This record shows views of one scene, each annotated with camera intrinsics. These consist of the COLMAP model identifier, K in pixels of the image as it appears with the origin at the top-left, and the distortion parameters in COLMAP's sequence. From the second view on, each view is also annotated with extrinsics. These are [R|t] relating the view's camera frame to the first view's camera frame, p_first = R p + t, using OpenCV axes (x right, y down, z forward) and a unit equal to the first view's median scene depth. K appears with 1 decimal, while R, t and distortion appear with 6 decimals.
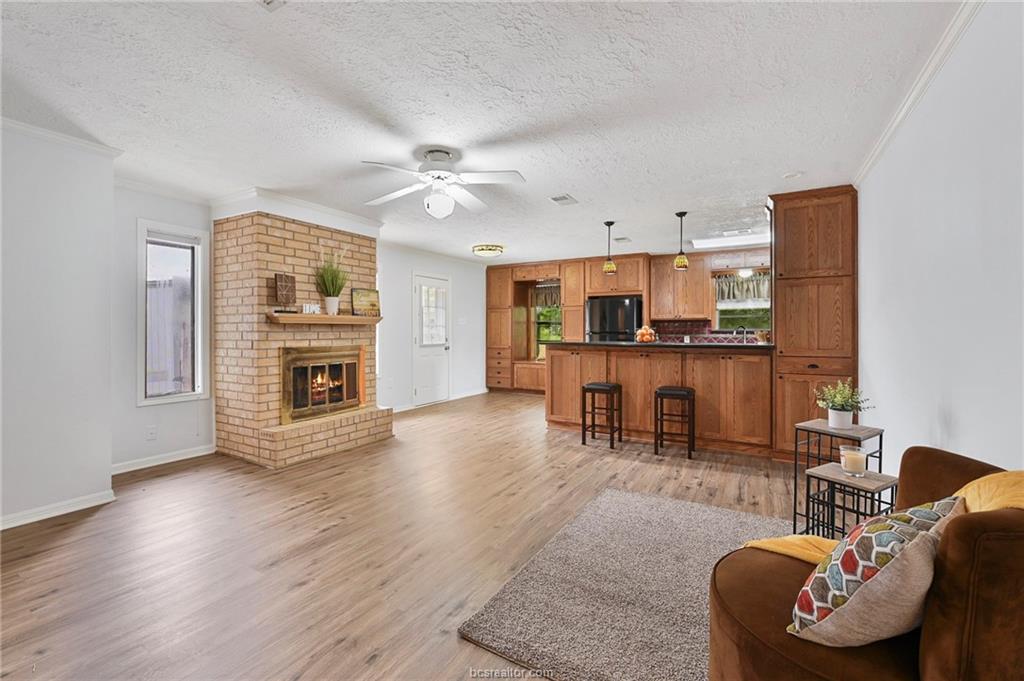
lens RADIAL K [[428.3, 0, 520.5], [0, 428.3, 333.7], [0, 0, 1]] dist [-0.010740, -0.000158]
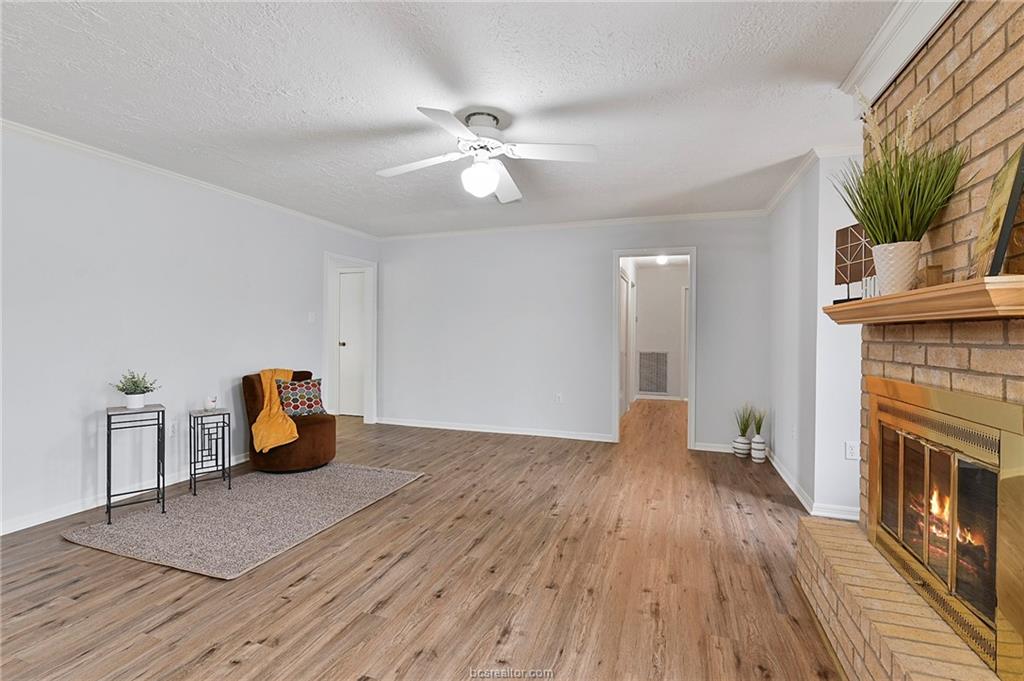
lens RADIAL K [[442.6, 0, 514.2], [0, 442.6, 337.5], [0, 0, 1]] dist [0.002429, 0.000099]
pose [[-0.983457, -0.004750, -0.181077, -0.097315], [-0.007080, 0.999900, 0.012226, -0.016850], [0.181001, 0.013306, -0.983393, 1.727668]]
